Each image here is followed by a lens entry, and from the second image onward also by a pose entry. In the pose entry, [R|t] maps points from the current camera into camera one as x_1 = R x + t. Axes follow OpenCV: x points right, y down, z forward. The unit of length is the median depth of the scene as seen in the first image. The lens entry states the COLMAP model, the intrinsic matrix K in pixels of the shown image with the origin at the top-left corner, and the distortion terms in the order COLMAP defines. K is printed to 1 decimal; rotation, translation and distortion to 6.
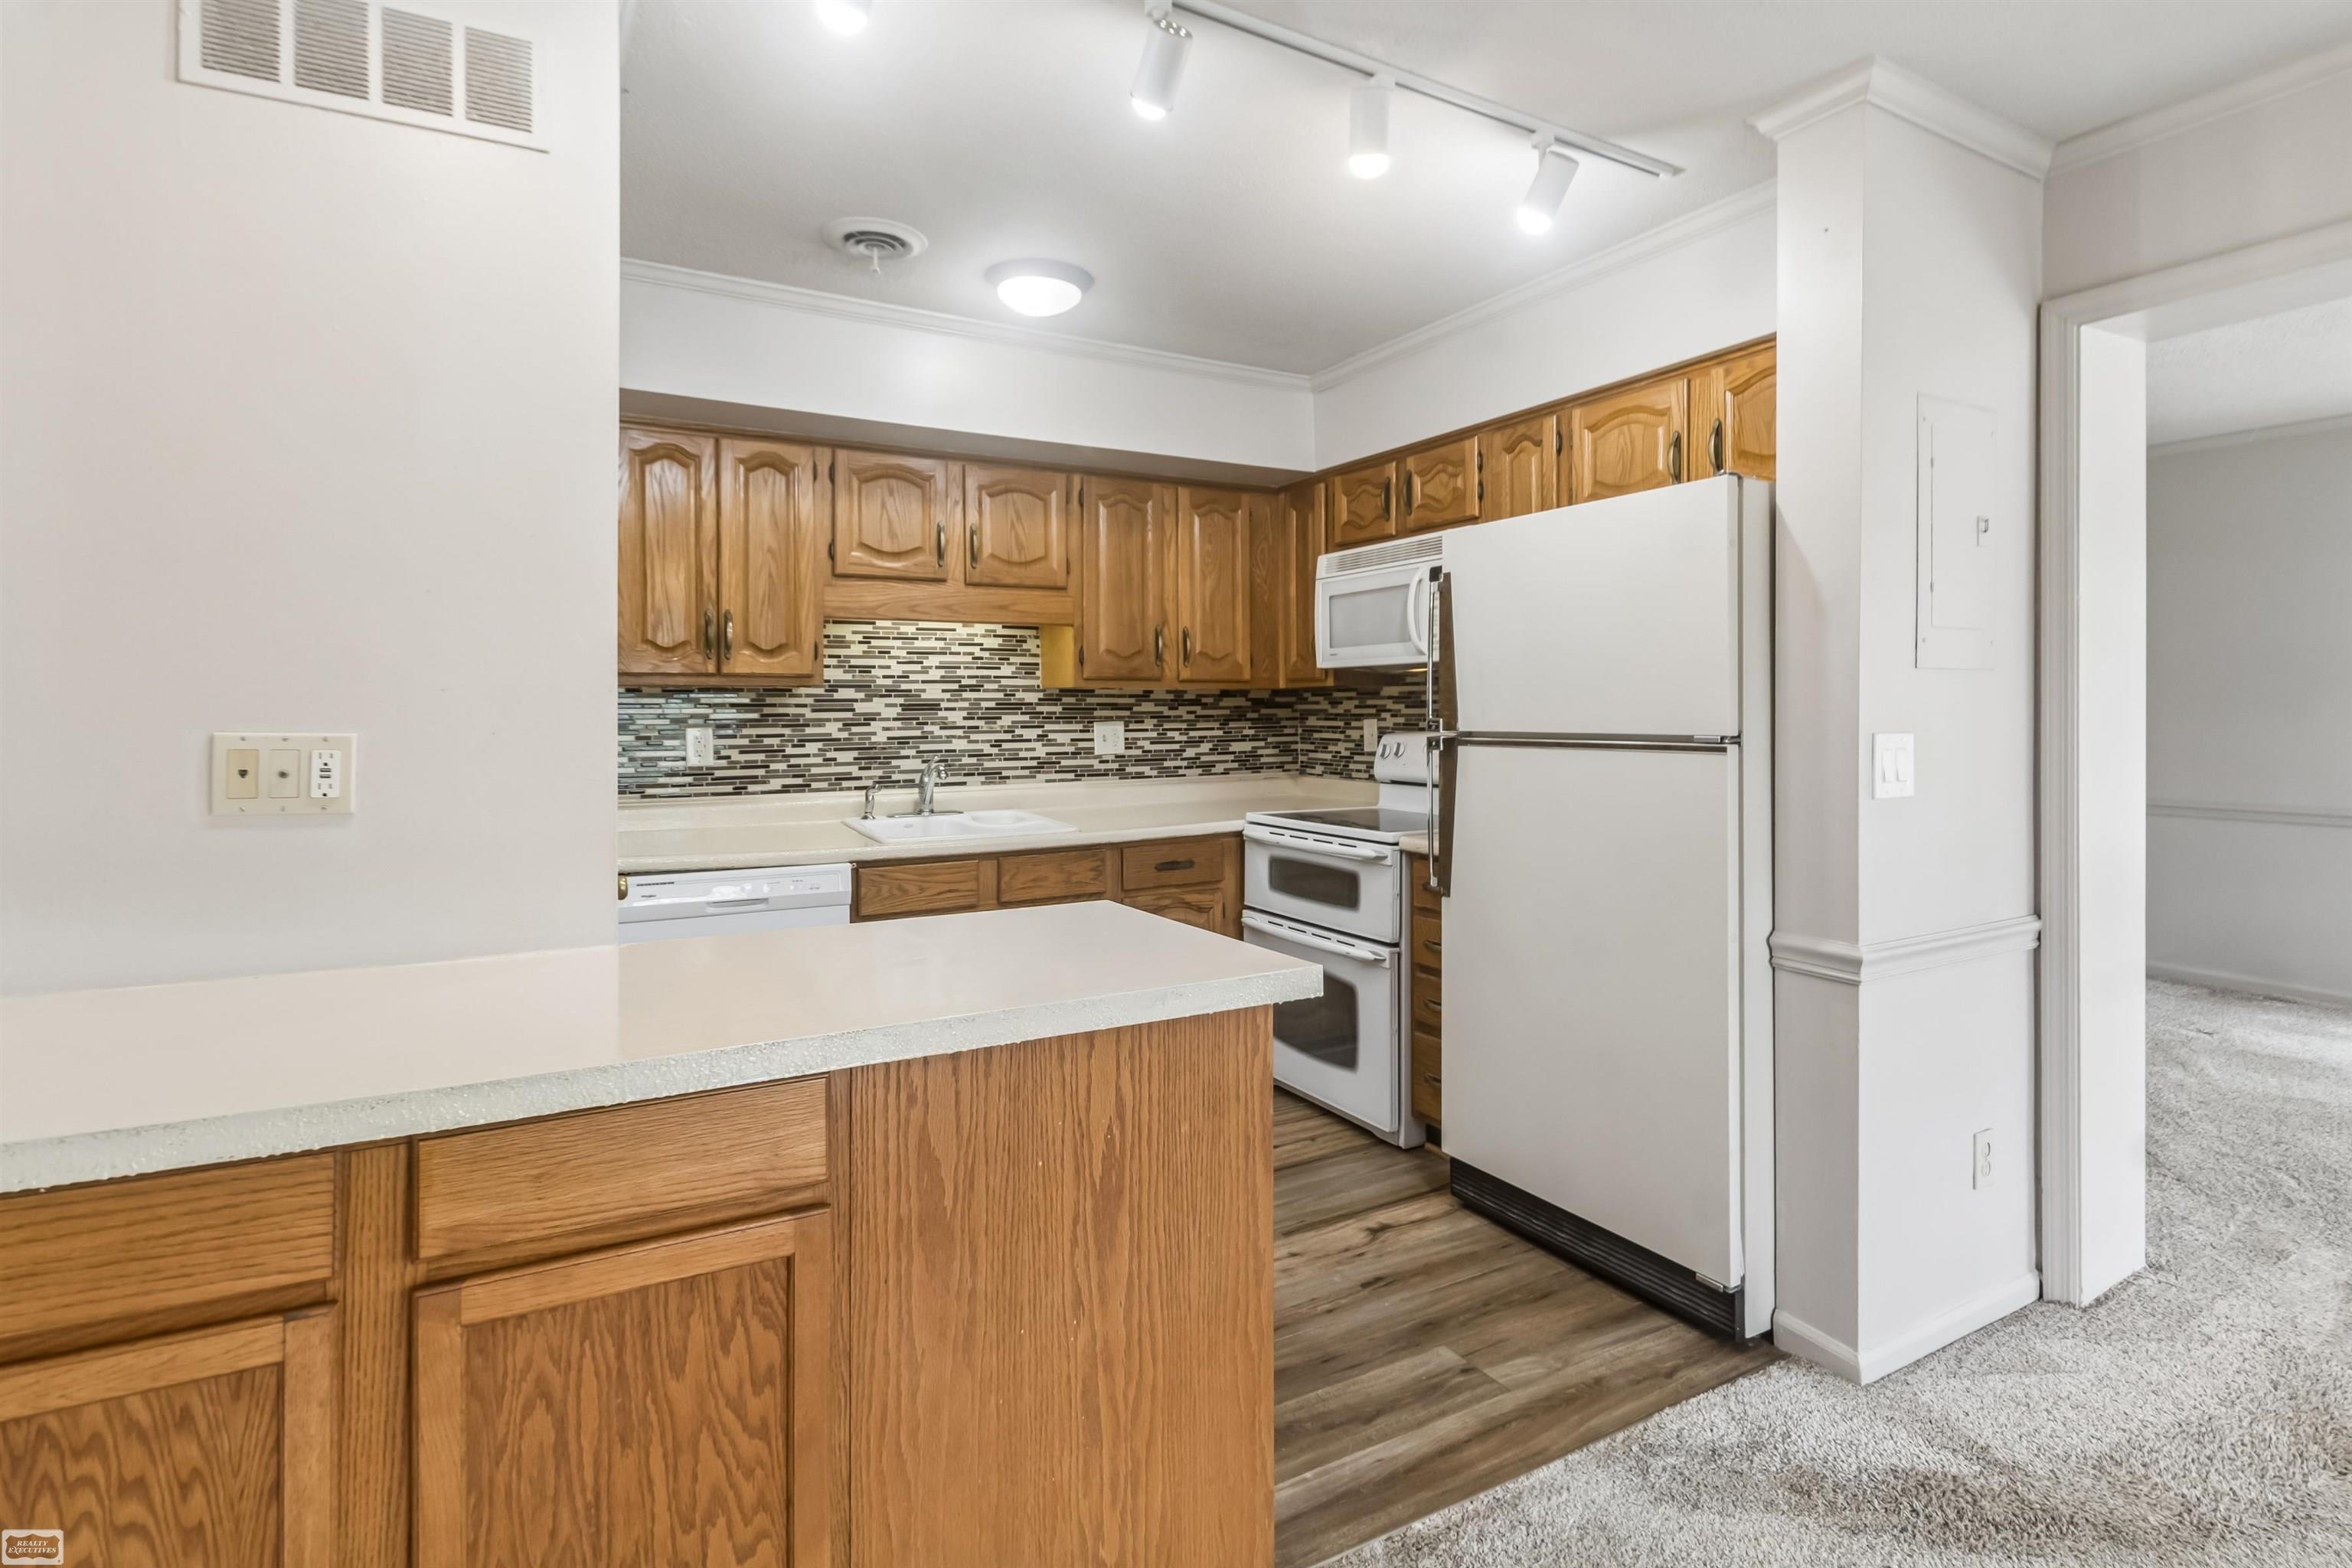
lens RADIAL K [[1167.5, 0, 1195.4], [0, 1167.5, 702.7], [0, 0, 1]] dist [0.001666, -0.003832]
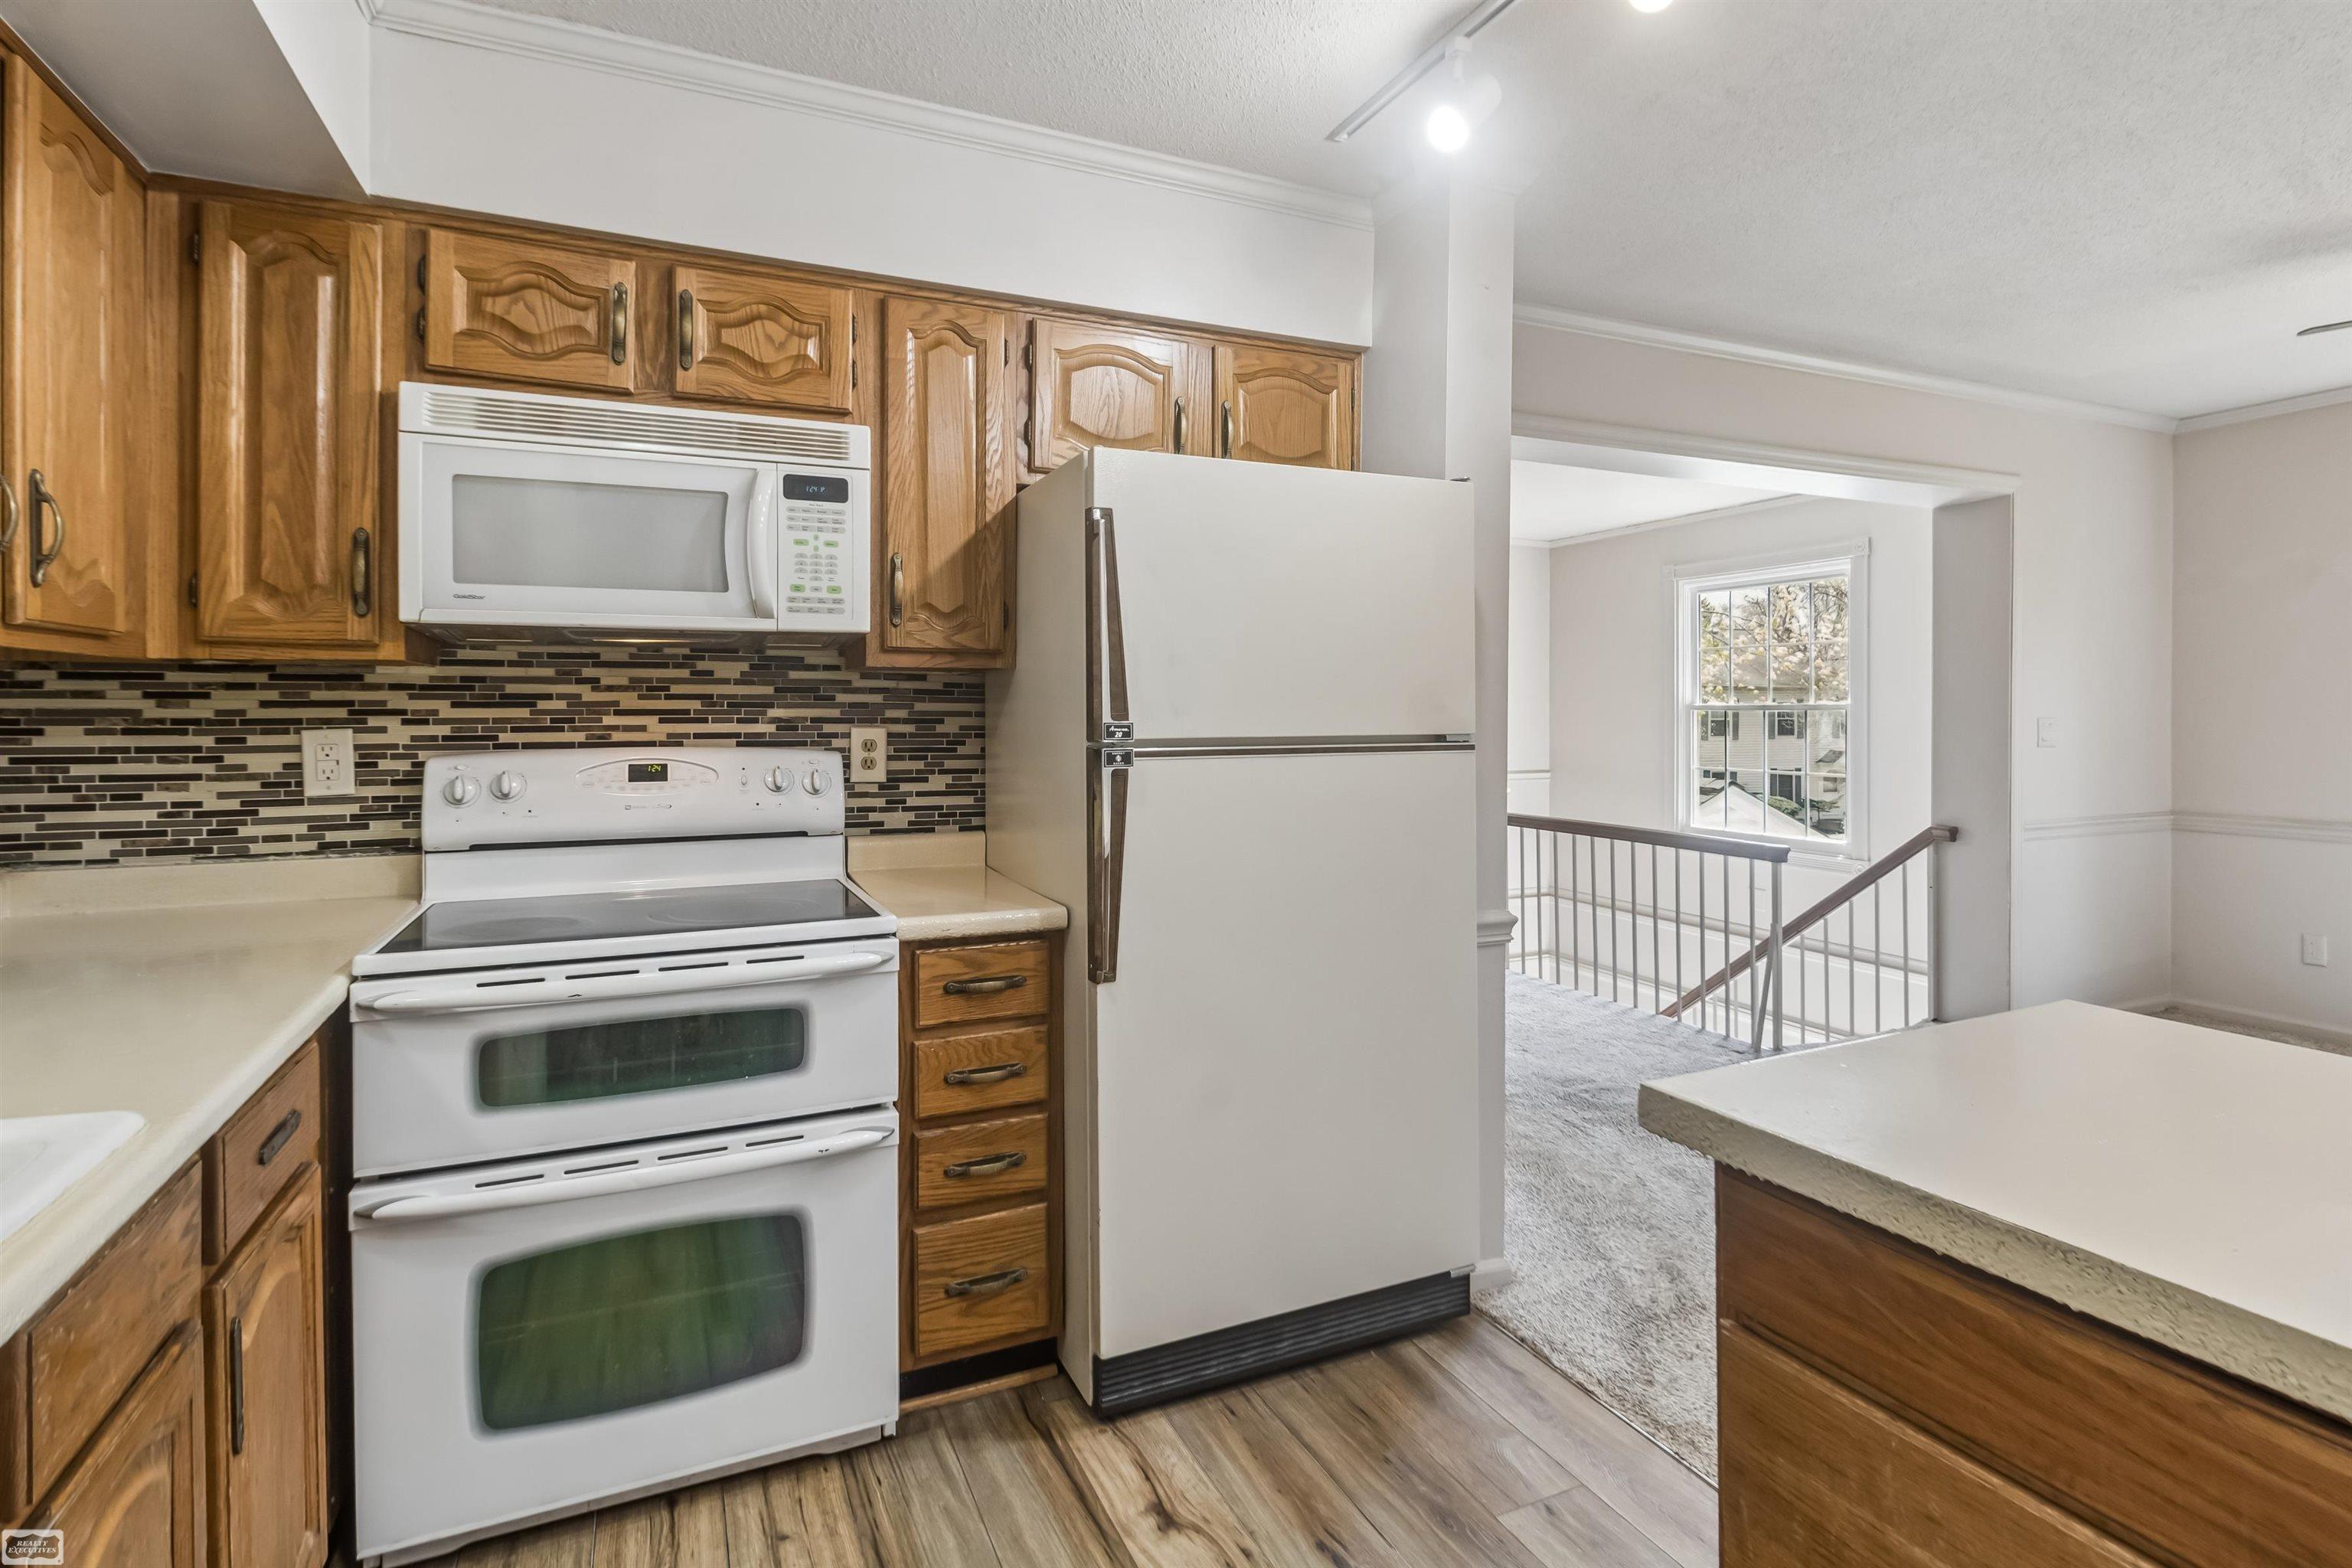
lens RADIAL K [[1167.5, 0, 1174.0], [0, 1167.5, 714.4], [0, 0, 1]] dist [0.001666, -0.003832]
pose [[0.090298, 0.001041, 0.995914, -0.364263], [-0.003786, 0.999993, -0.000702, 0.007693], [-0.995908, -0.003707, 0.090301, 0.709559]]
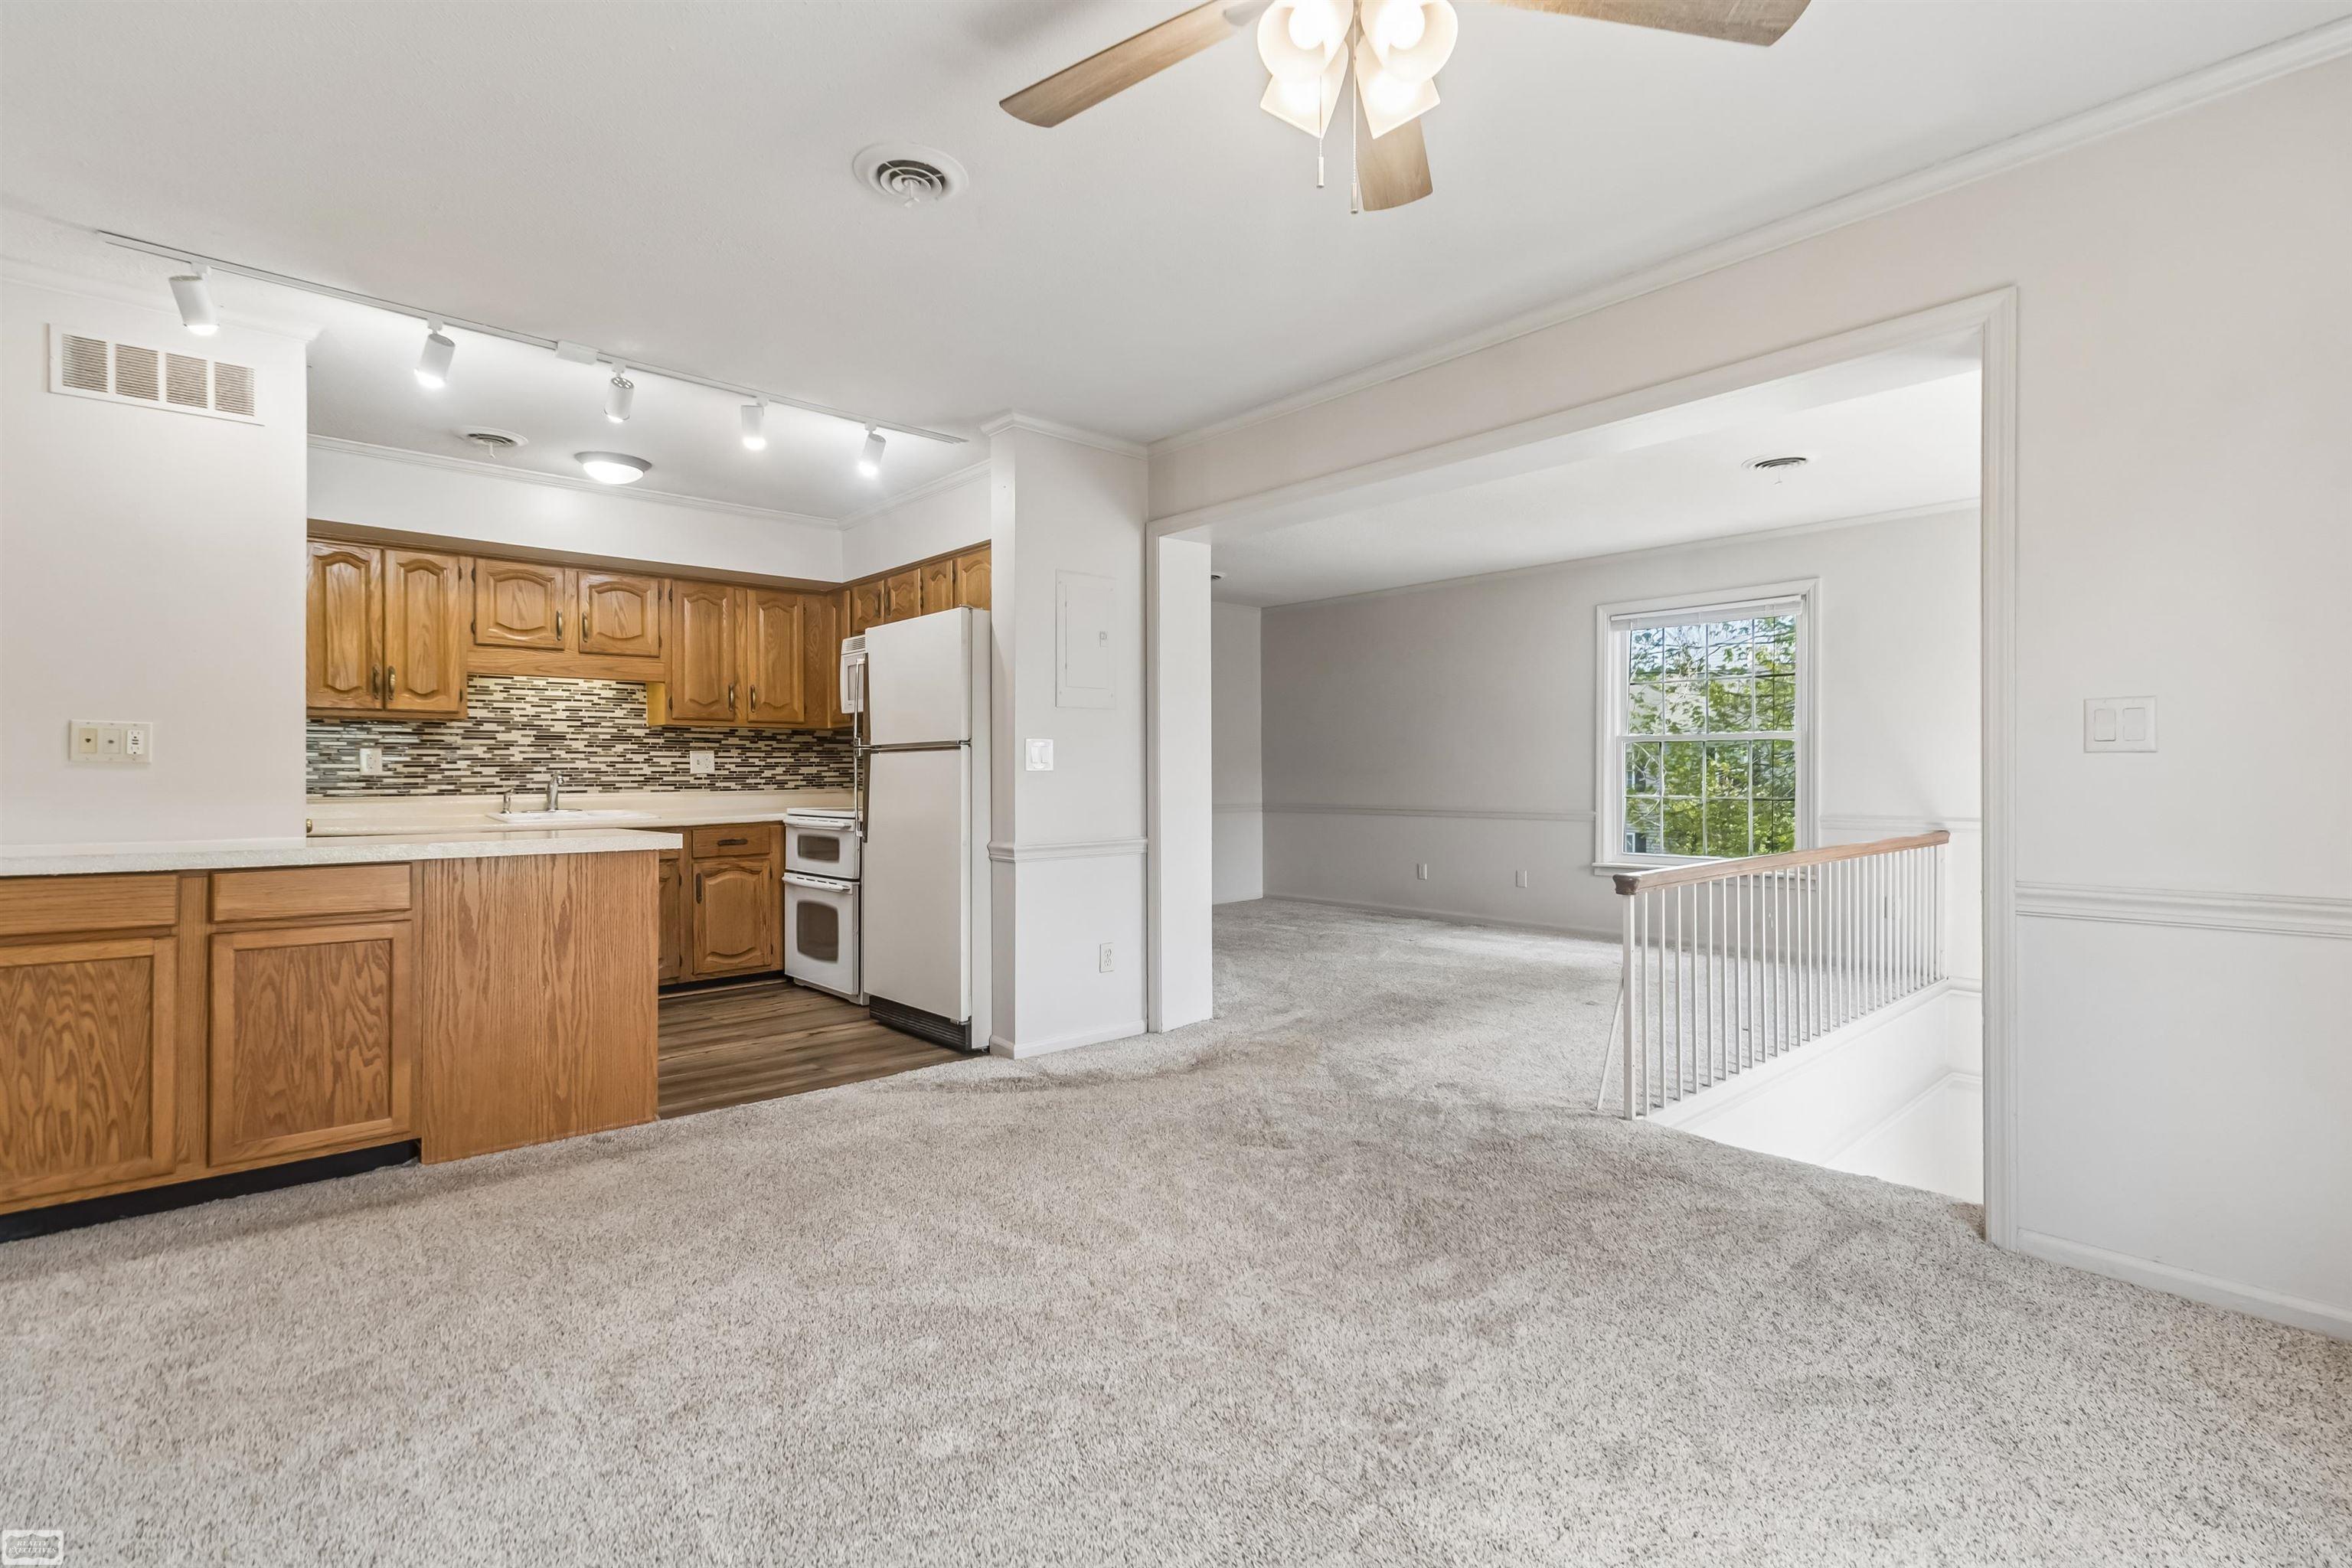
lens RADIAL K [[1103.9, 0, 1194.6], [0, 1103.9, 771.7], [0, 0, 1]] dist [0.009842, -0.003015]
pose [[0.976421, 0.000980, 0.215874, 0.262805], [-0.001313, 0.999998, 0.001401, 0.046299], [-0.215872, -0.001651, 0.976420, -0.535545]]
